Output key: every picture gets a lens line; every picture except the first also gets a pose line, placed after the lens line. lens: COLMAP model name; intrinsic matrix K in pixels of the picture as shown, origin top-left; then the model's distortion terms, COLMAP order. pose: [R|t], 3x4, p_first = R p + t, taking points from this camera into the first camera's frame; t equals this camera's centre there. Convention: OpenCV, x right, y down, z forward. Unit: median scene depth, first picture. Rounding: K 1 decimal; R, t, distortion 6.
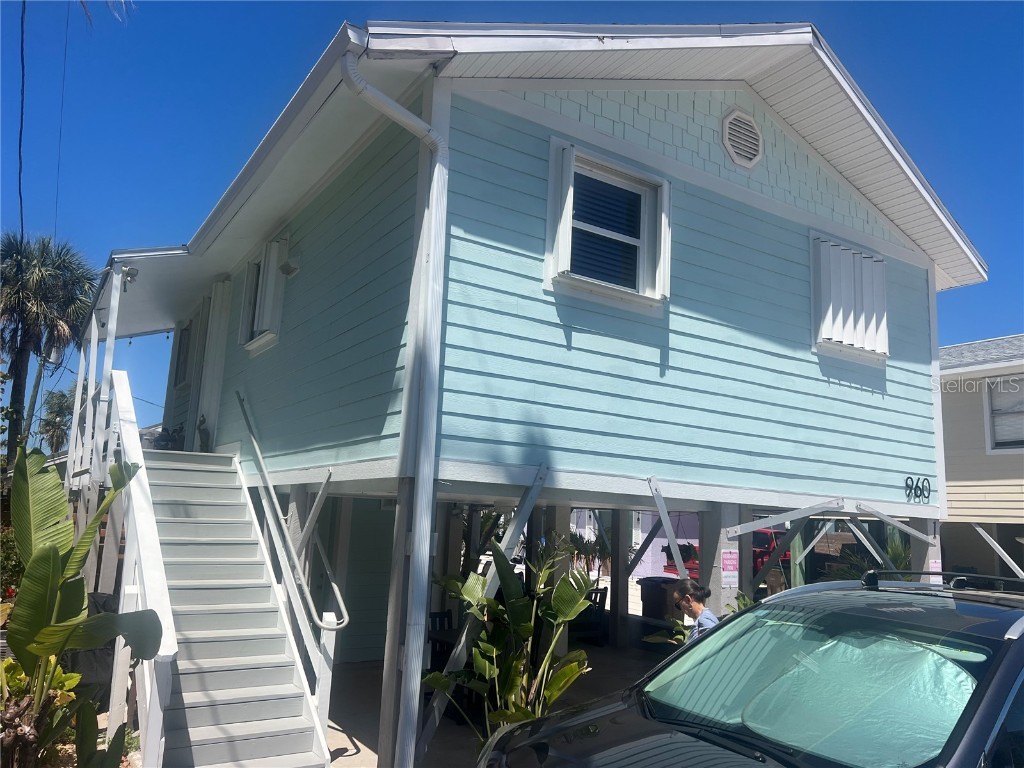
lens RADIAL K [[758.3, 0, 512.0], [0, 758.3, 384.0], [0, 0, 1]] dist [0.112883, -0.009882]
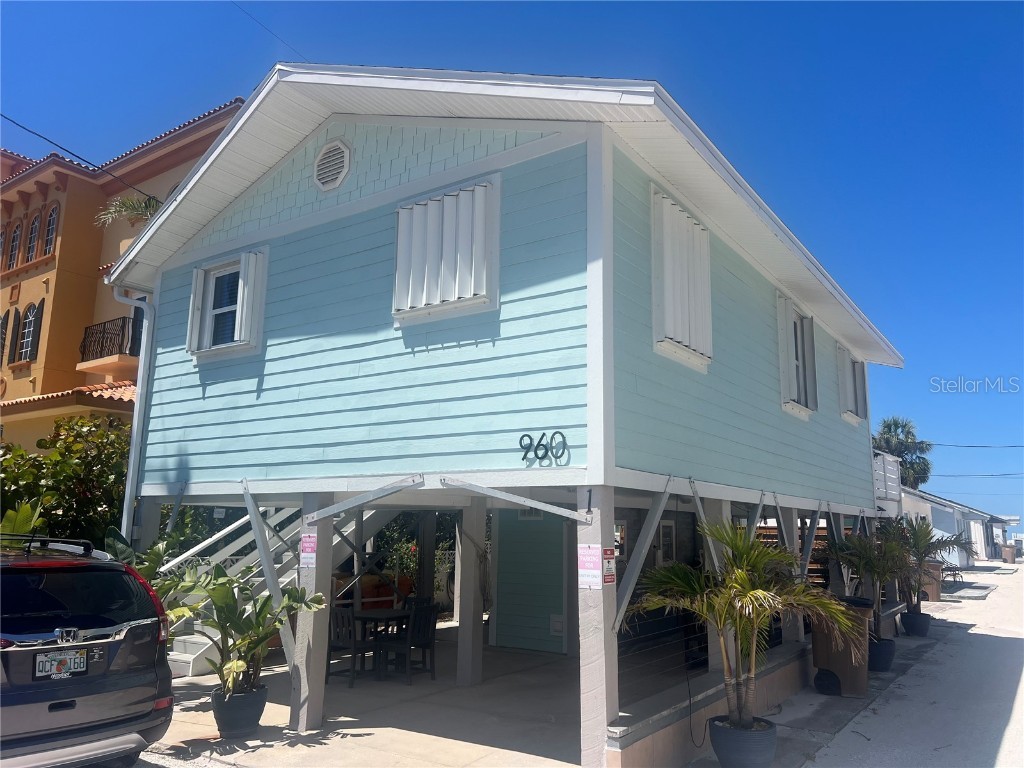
lens RADIAL K [[758.3, 0, 512.0], [0, 758.3, 384.0], [0, 0, 1]] dist [0.112883, -0.009882]
pose [[0.362045, -0.211392, -0.907875, 1.443494], [0.157350, 0.973830, -0.164000, 0.230577], [0.918784, -0.083478, 0.385833, 0.849847]]
